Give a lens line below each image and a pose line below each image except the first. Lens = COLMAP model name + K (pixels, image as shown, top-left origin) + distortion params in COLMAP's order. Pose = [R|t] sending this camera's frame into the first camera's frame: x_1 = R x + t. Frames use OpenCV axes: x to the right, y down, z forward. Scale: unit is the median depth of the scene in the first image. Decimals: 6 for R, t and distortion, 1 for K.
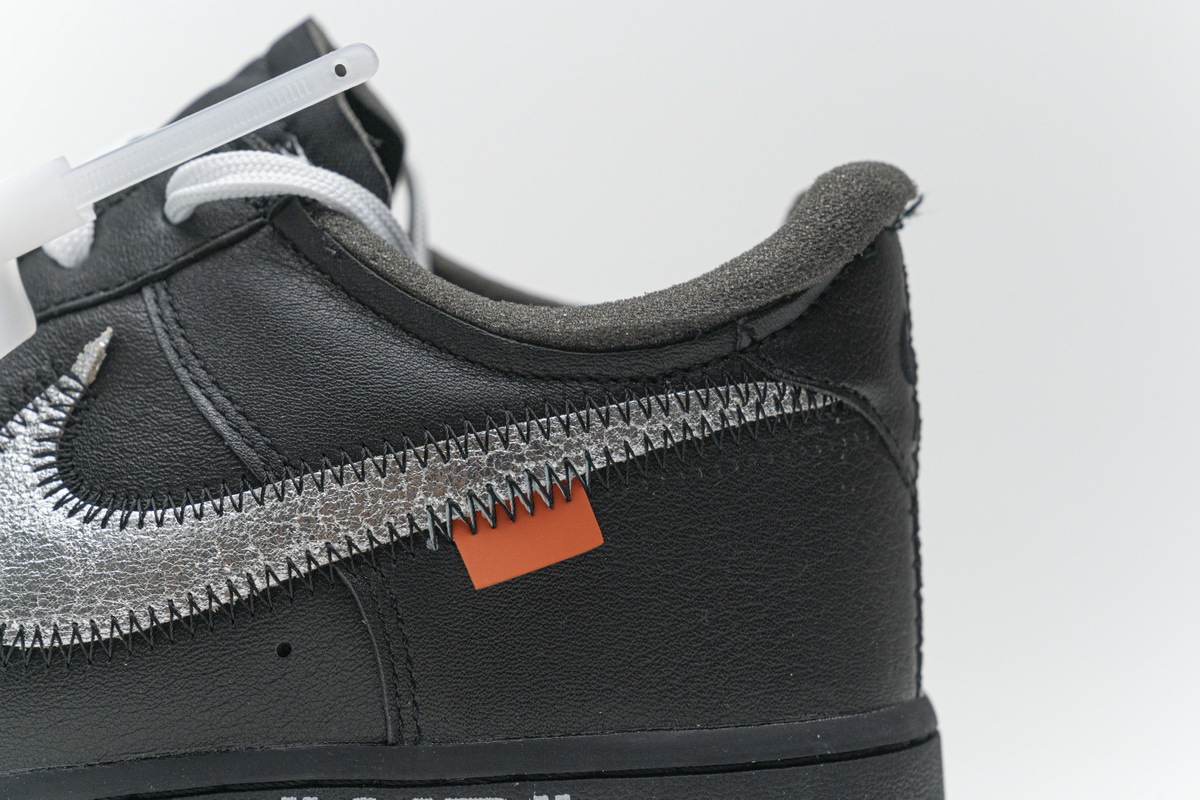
lens RADIAL K [[2390.3, 0, 612.2], [0, 2390.3, 360.3], [0, 0, 1]] dist [0.006483, 0.000000]
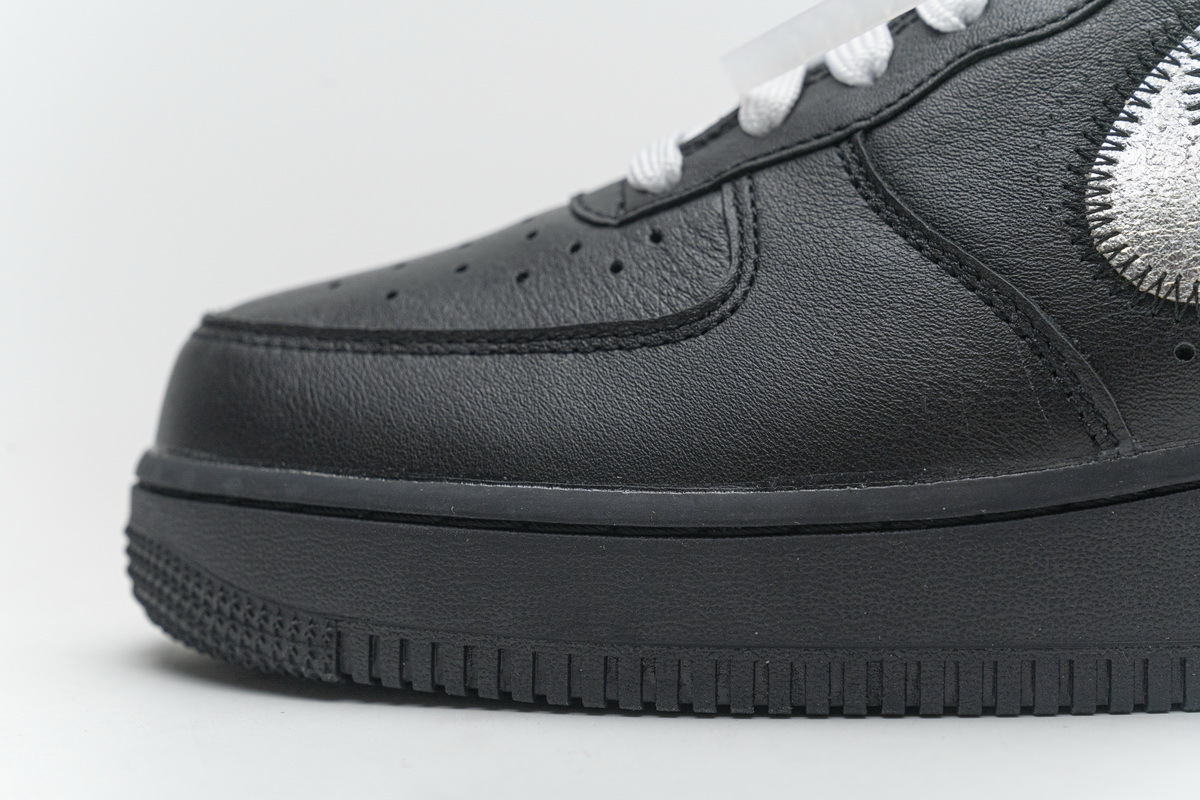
lens RADIAL K [[2390.3, 0, 600.1], [0, 2390.3, 401.2], [0, 0, 1]] dist [0.006483, 0.000000]
pose [[0.997260, -0.037249, -0.063907, -0.426603], [0.041037, 0.997413, 0.059020, 0.091746], [0.061543, -0.061481, 0.996209, 0.052841]]
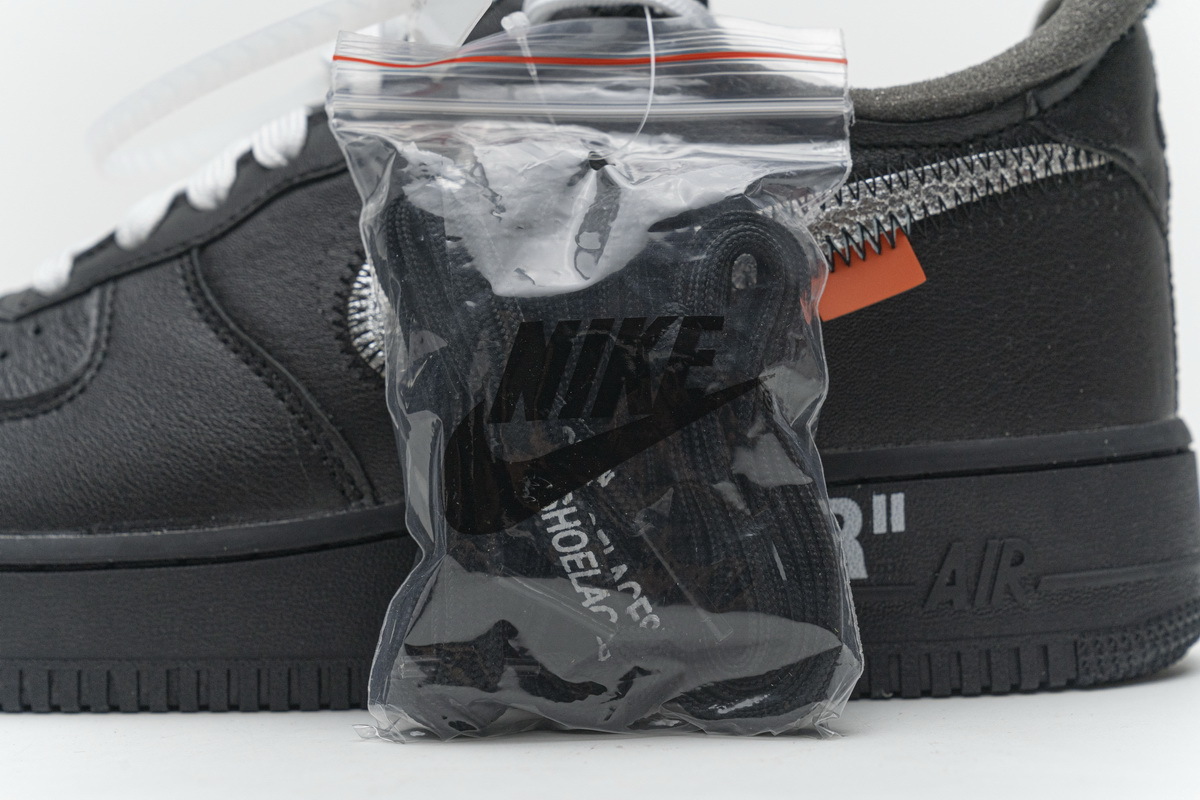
lens RADIAL K [[2374.4, 0, 605.9], [0, 2374.4, 403.6], [0, 0, 1]] dist [0.063831, 0.000000]
pose [[0.999132, -0.038326, -0.016342, -0.143592], [0.039047, 0.998164, 0.046312, 0.074998], [0.014537, -0.046910, 0.998793, -0.185482]]
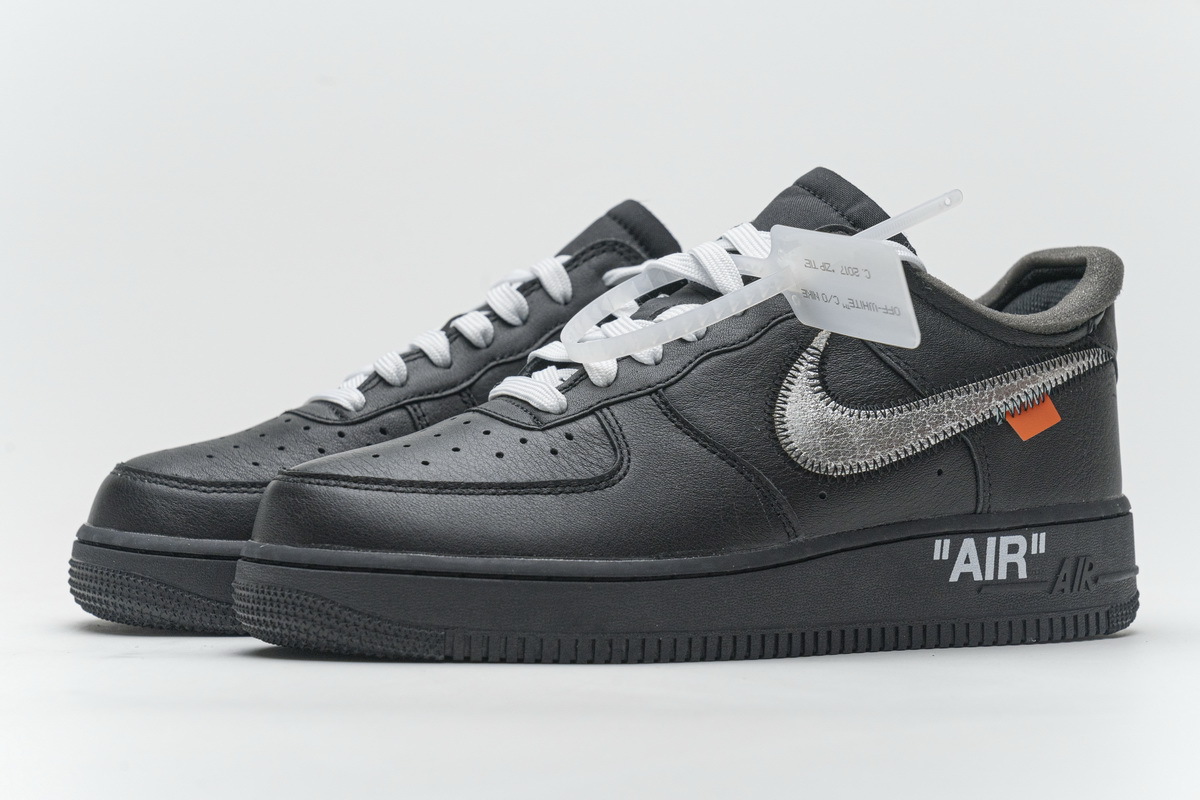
lens RADIAL K [[2390.3, 0, 618.2], [0, 2390.3, 353.8], [0, 0, 1]] dist [0.006483, 0.000000]
pose [[0.886885, -0.009274, 0.461897, -1.393163], [0.003146, 0.999897, 0.014035, -0.018732], [-0.461979, -0.010994, 0.886823, -0.794836]]
